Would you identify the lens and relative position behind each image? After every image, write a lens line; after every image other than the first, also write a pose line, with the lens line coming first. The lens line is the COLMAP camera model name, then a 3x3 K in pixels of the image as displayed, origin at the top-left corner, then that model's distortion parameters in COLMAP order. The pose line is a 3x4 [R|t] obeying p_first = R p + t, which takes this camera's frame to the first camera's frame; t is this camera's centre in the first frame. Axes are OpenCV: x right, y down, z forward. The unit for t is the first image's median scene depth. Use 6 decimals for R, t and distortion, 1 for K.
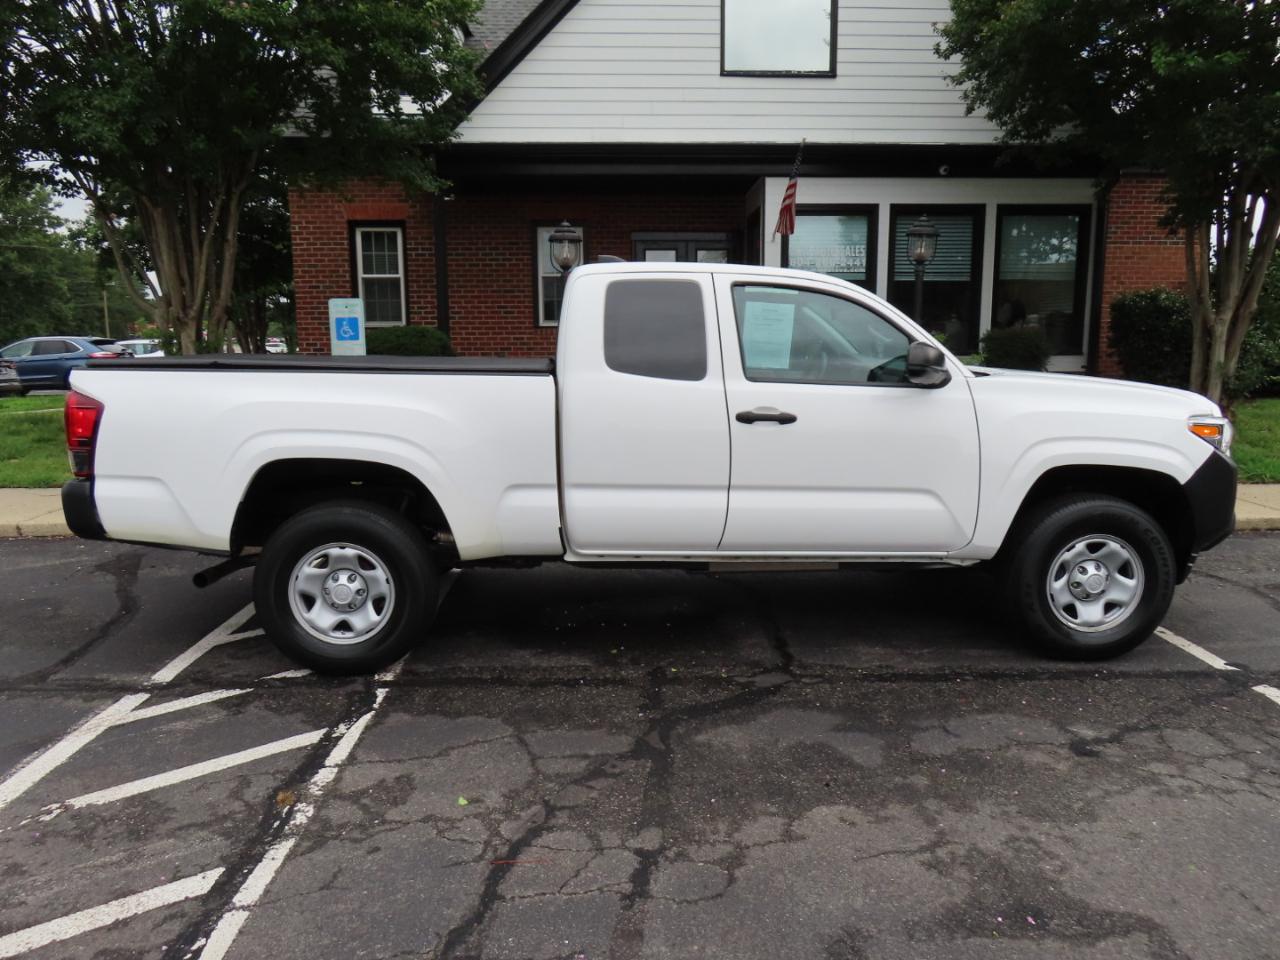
lens RADIAL K [[915.9, 0, 642.0], [0, 915.9, 482.9], [0, 0, 1]] dist [-0.010230, 0.004820]
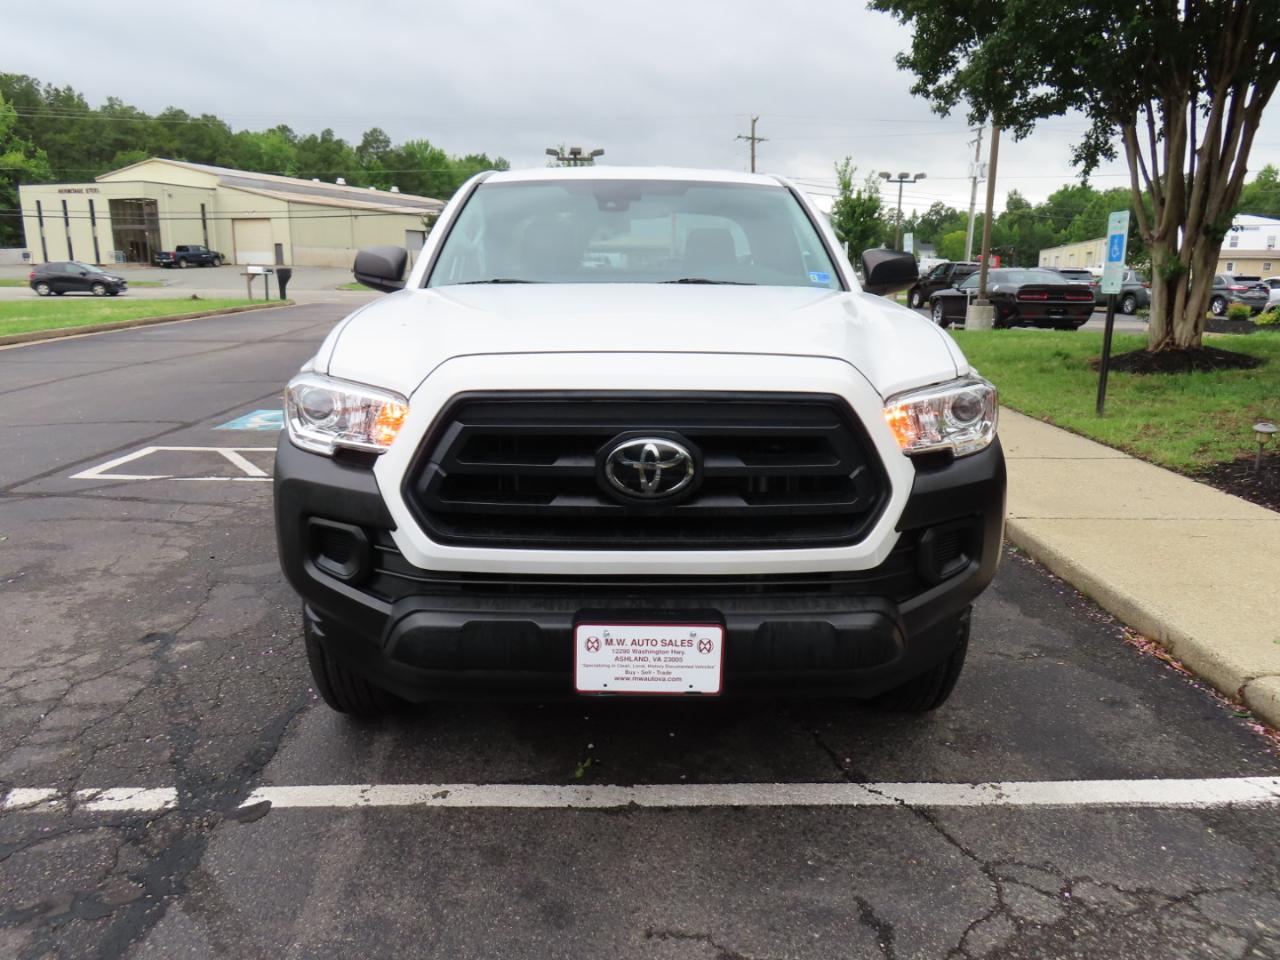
lens RADIAL K [[915.9, 0, 645.2], [0, 915.9, 481.7], [0, 0, 1]] dist [-0.010230, 0.004820]
pose [[-0.019910, 0.225279, -0.974091, 0.911783], [-0.160720, 0.960892, 0.225511, -0.129475], [0.986799, 0.161045, 0.017075, 0.945624]]
